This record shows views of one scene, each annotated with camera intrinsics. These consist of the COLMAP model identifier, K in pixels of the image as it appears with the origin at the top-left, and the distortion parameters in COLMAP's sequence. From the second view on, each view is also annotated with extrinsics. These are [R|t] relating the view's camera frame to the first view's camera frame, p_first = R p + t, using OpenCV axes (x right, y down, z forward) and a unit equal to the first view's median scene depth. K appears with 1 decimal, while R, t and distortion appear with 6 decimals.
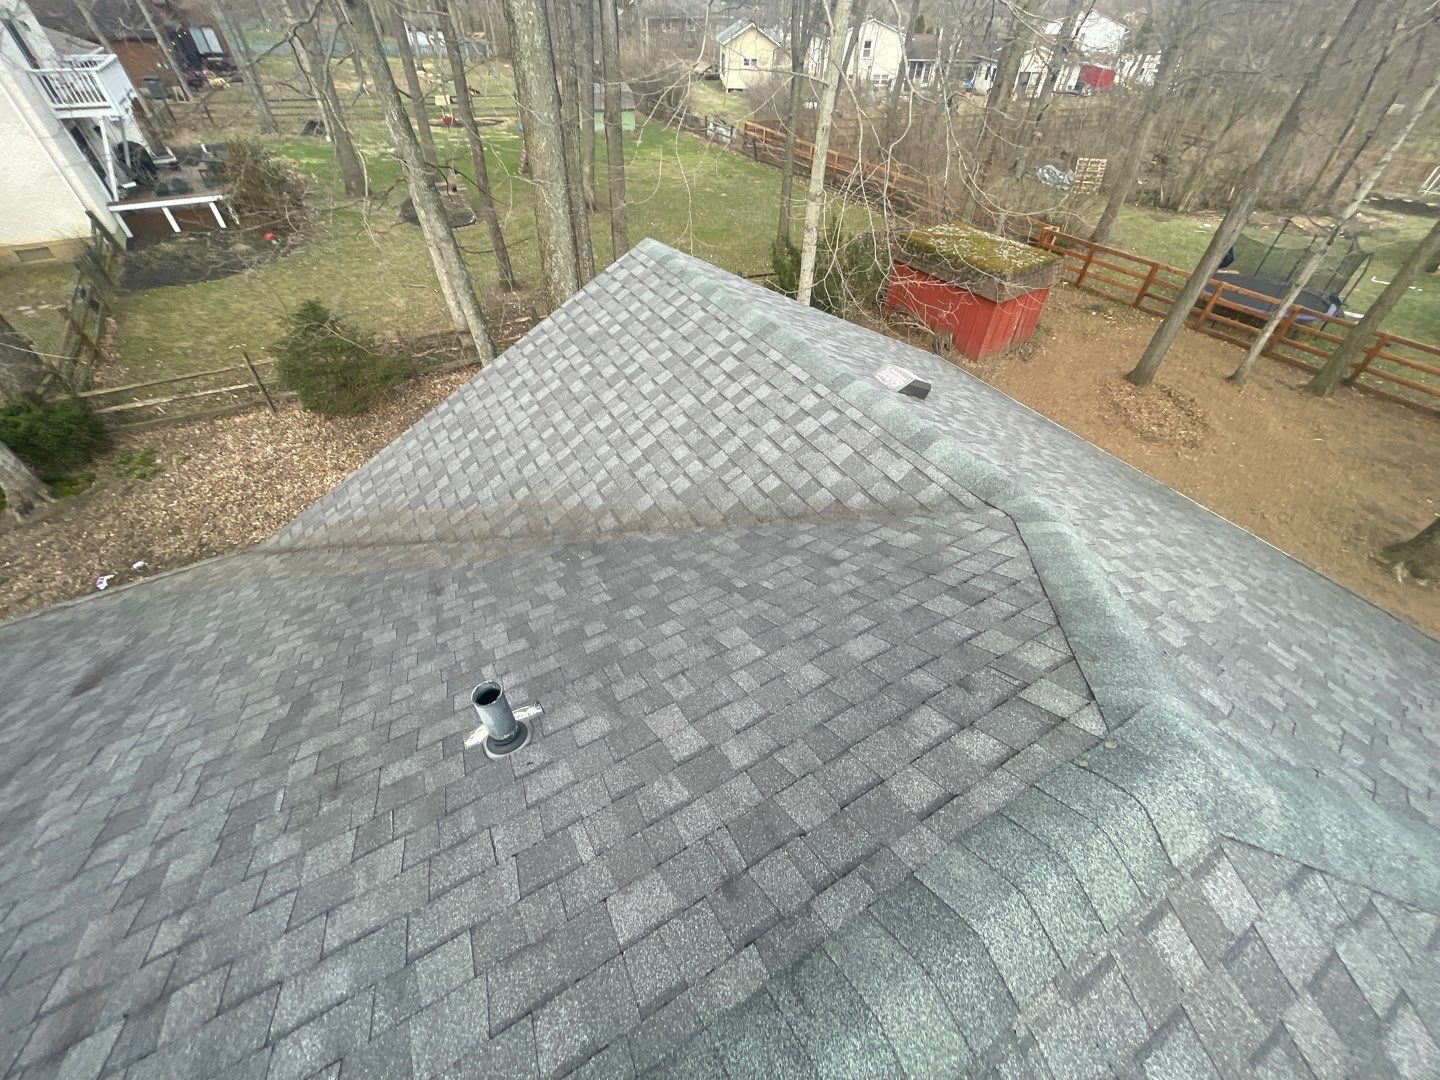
lens RADIAL K [[574.6, 0, 717.5], [0, 574.6, 542.9], [0, 0, 1]] dist [-0.000957, -0.000487]
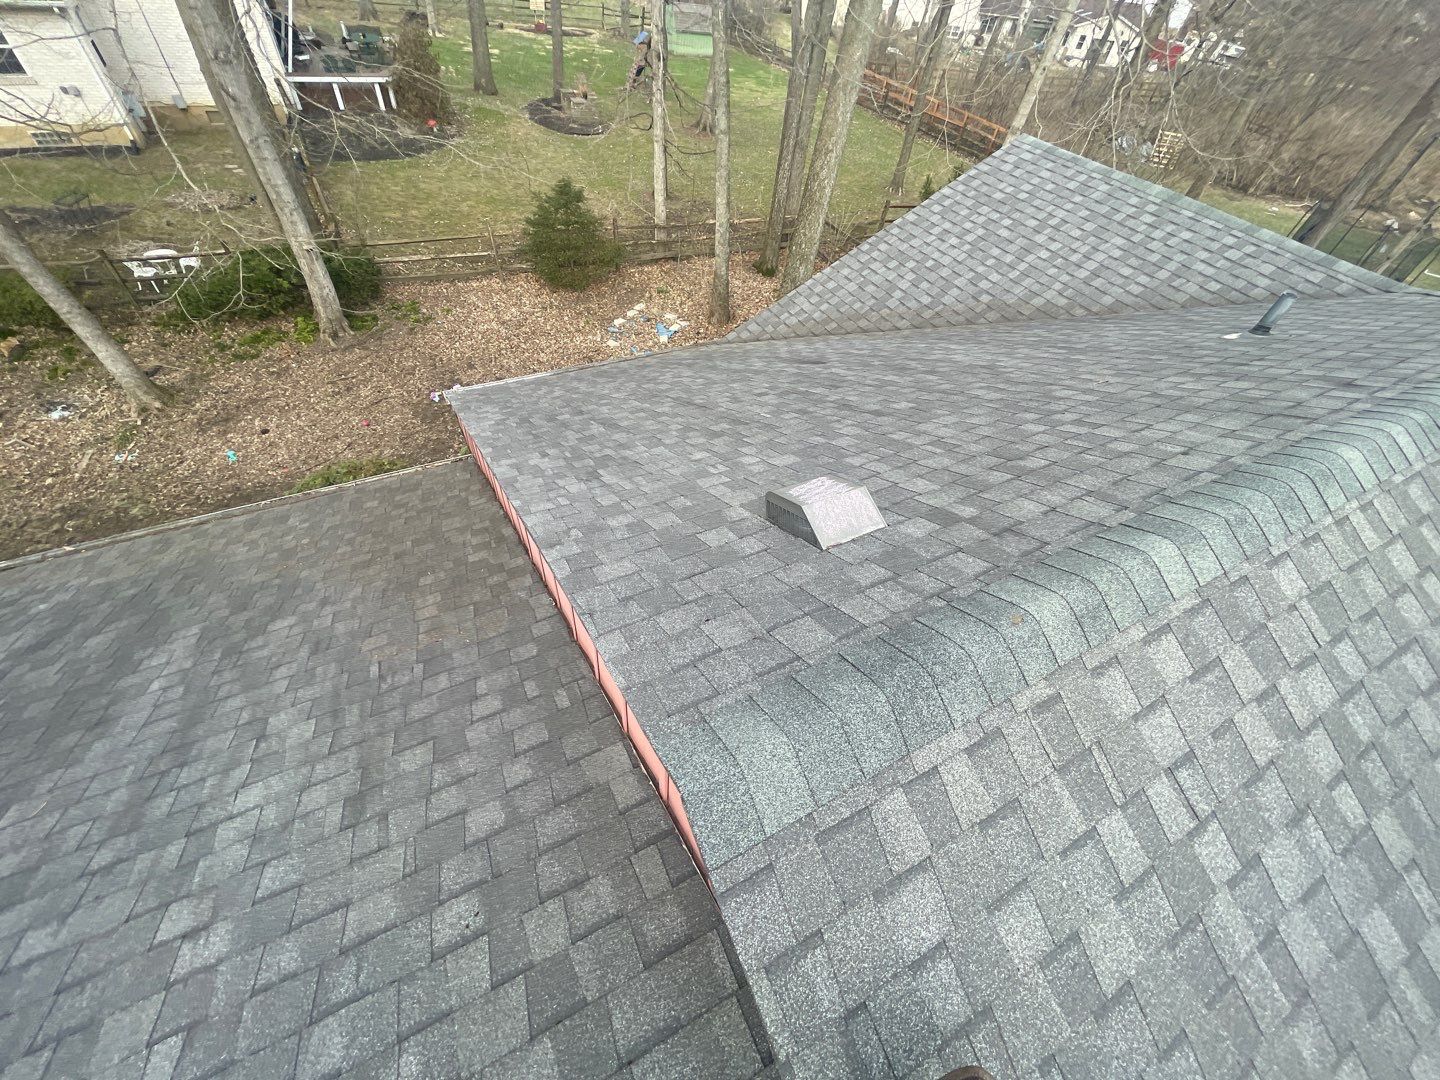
lens RADIAL K [[574.6, 0, 721.6], [0, 574.6, 535.5], [0, 0, 1]] dist [-0.000957, -0.000487]
pose [[0.996075, 0.084133, 0.027500, -0.556412], [-0.085660, 0.994511, 0.060081, 0.268461], [-0.022294, -0.062201, 0.997815, -0.263418]]
